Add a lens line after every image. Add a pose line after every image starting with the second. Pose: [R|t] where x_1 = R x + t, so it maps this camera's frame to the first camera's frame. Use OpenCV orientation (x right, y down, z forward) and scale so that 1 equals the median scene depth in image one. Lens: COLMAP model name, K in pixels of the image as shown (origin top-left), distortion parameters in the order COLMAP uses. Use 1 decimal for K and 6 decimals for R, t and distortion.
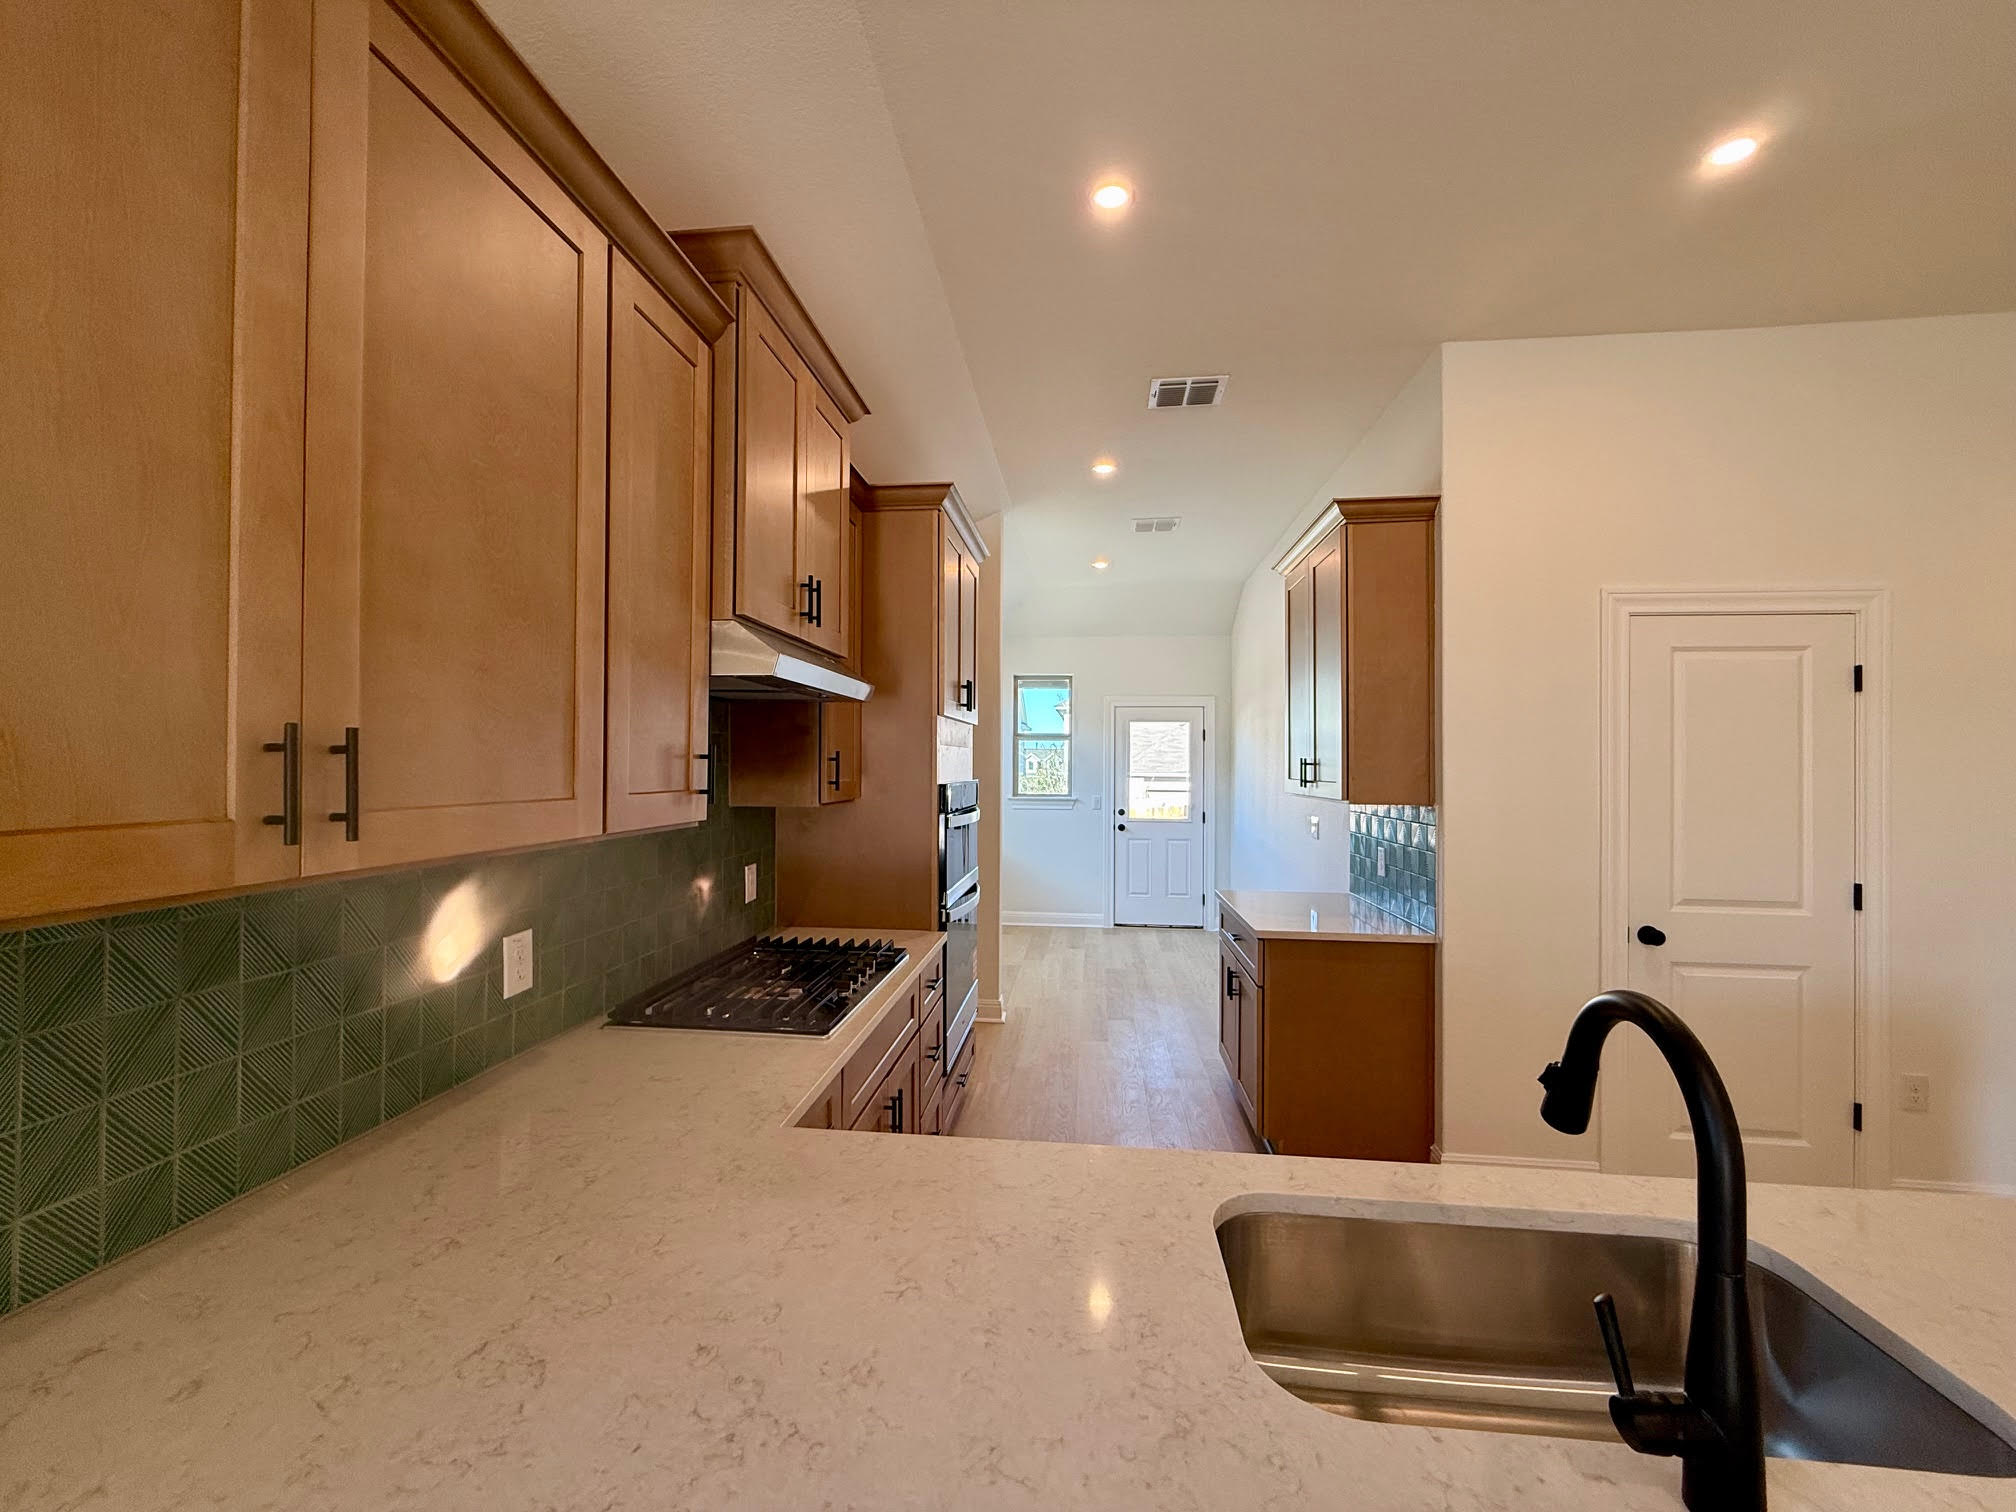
lens RADIAL K [[799.6, 0, 1010.6], [0, 799.6, 756.5], [0, 0, 1]] dist [0.003050, 0.000290]
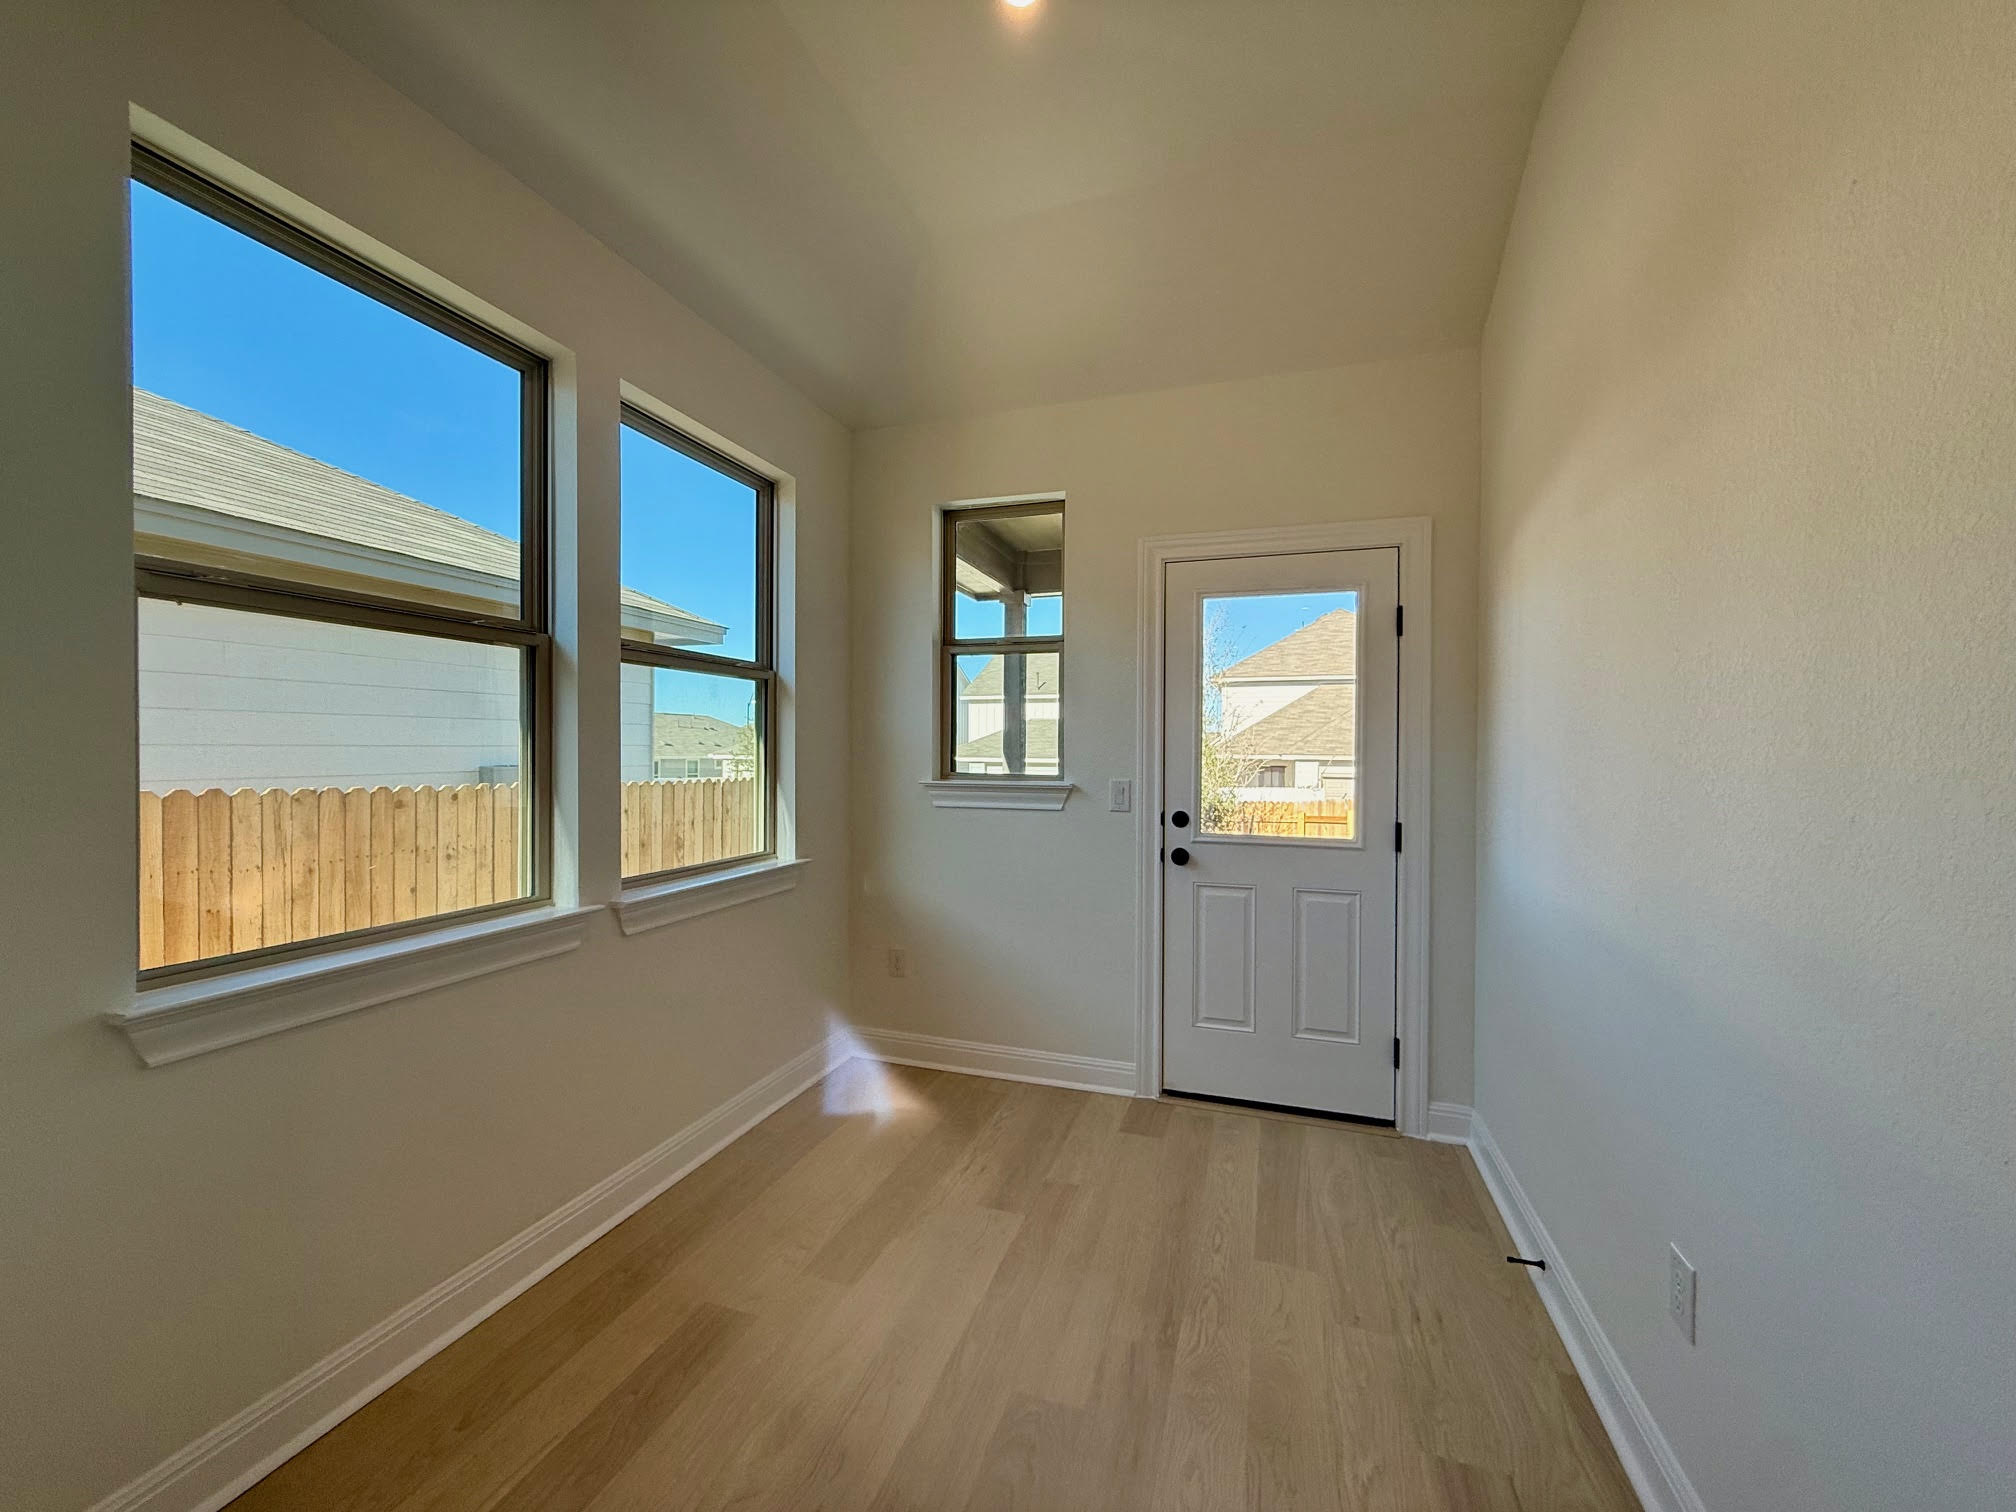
lens RADIAL K [[799.6, 0, 999.0], [0, 799.6, 753.7], [0, 0, 1]] dist [0.003050, 0.000290]
pose [[0.973920, 0.004083, -0.226854, 0.141492], [-0.000986, 0.999905, 0.013763, 0.030270], [0.226889, -0.013180, 0.973831, 0.580019]]
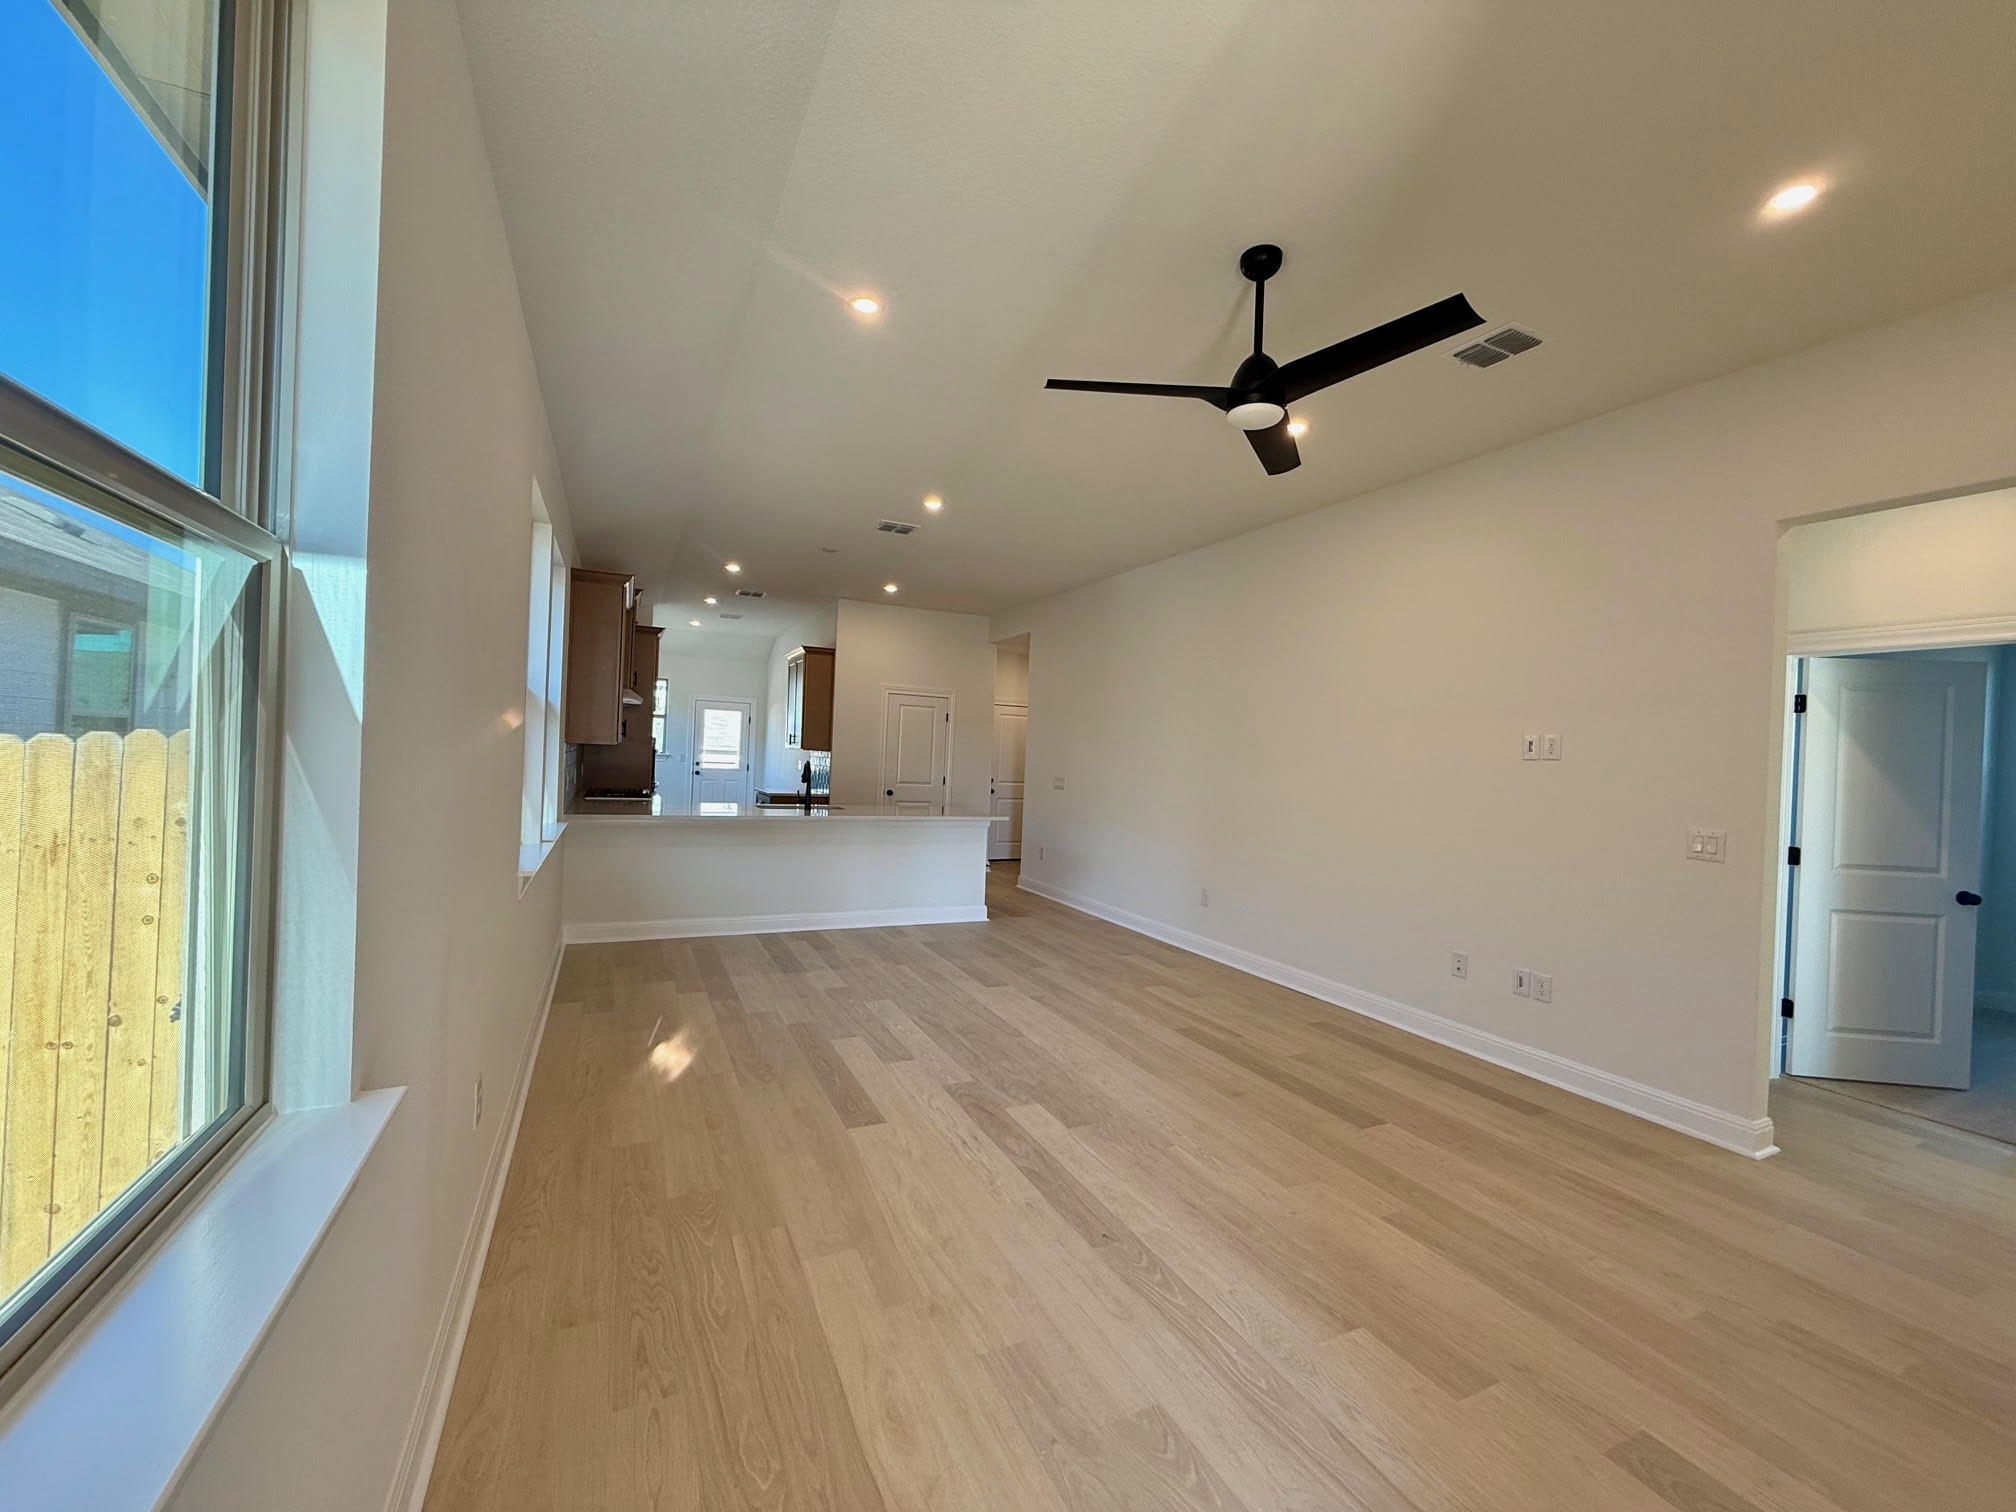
lens RADIAL K [[799.6, 0, 1009.2], [0, 799.6, 755.2], [0, 0, 1]] dist [0.003050, 0.000290]
pose [[0.847543, 0.031482, 0.529792, -0.194342], [-0.043734, 0.998987, 0.010601, 0.006346], [-0.528921, -0.032154, 0.848062, -0.754526]]
